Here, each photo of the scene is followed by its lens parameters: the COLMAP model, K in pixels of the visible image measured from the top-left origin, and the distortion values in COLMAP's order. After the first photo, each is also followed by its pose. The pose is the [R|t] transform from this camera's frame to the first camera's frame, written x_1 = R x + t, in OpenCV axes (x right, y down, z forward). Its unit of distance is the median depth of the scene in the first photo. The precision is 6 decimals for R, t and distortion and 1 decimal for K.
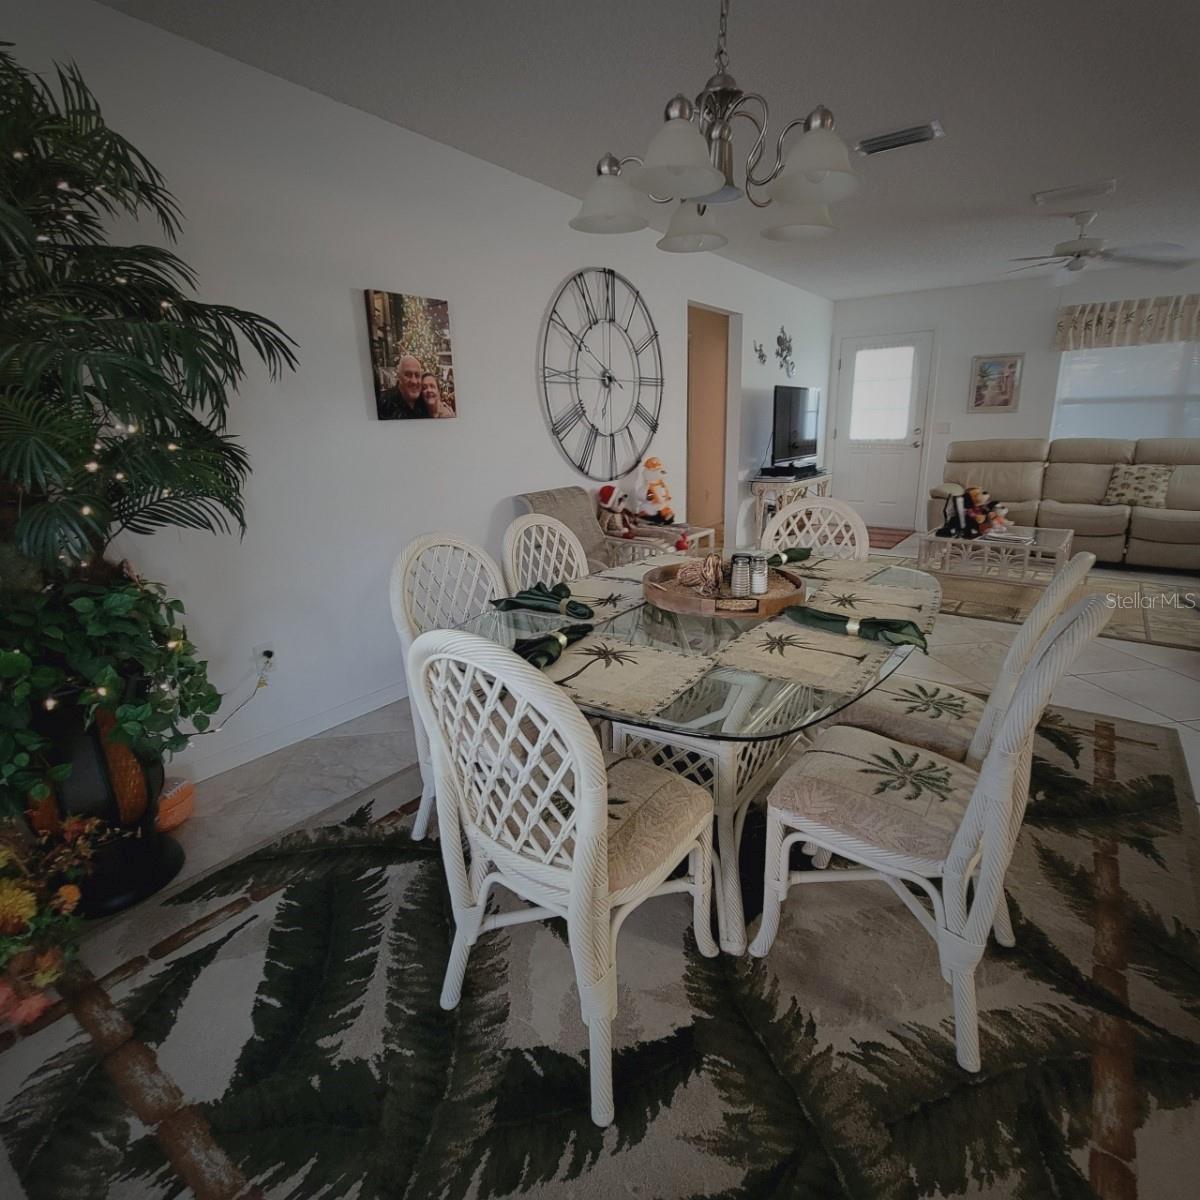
lens RADIAL K [[649.2, 0, 603.3], [0, 649.2, 592.3], [0, 0, 1]] dist [0.000011, 0.000052]
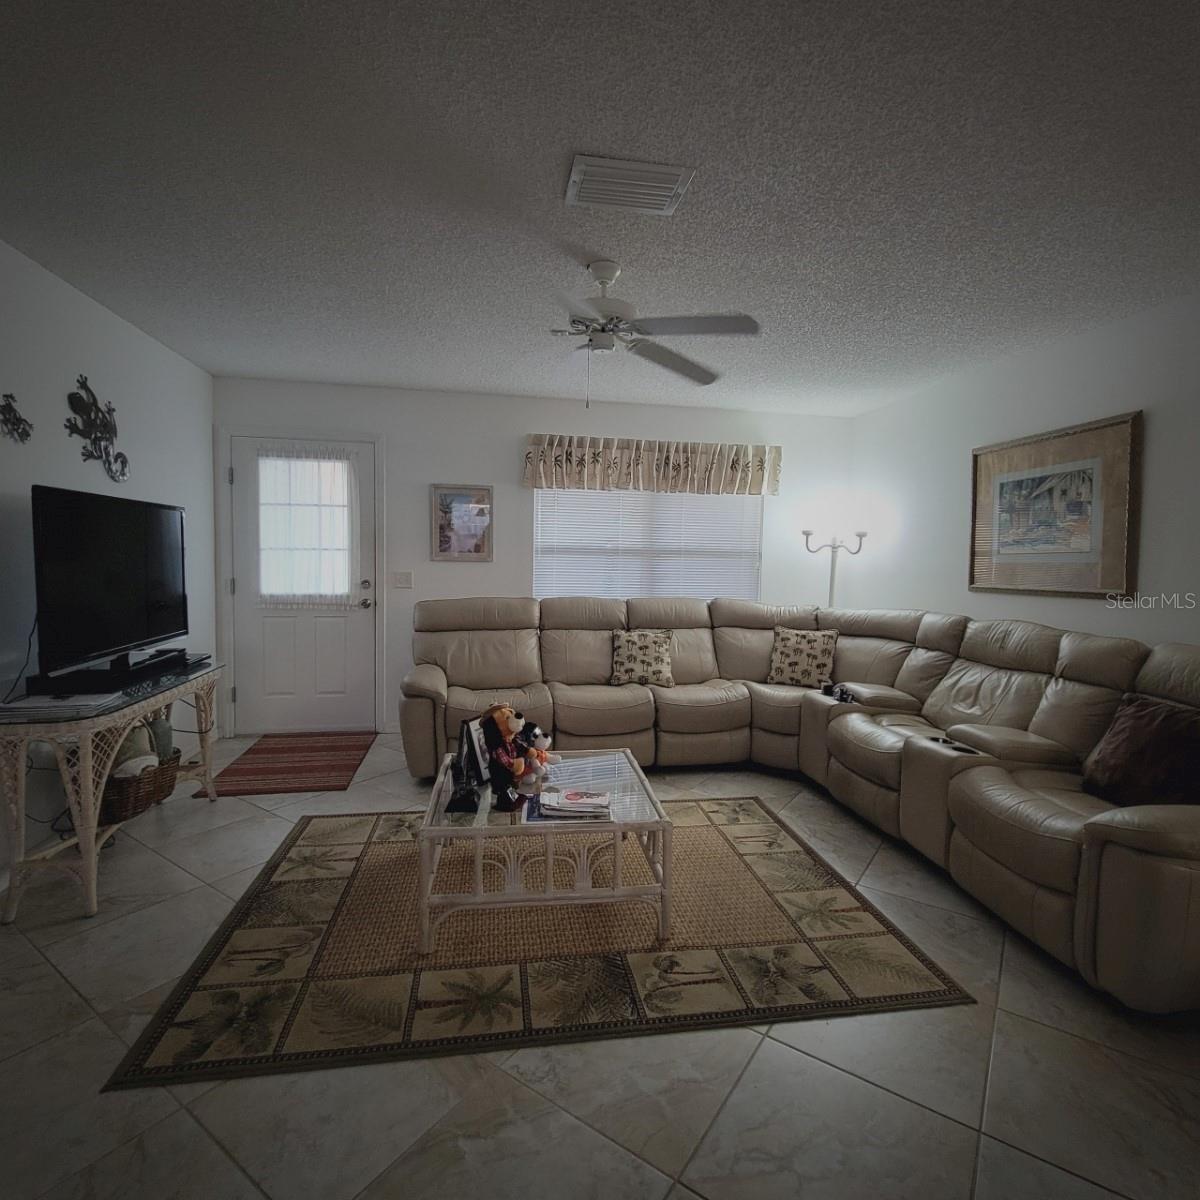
lens RADIAL K [[649.2, 0, 603.3], [0, 649.2, 592.3], [0, 0, 1]] dist [0.000011, 0.000052]
pose [[0.686006, -0.005826, 0.727572, 0.199796], [0.154978, 0.978191, -0.138291, -0.132411], [-0.710899, 0.207626, 0.671948, 0.456987]]
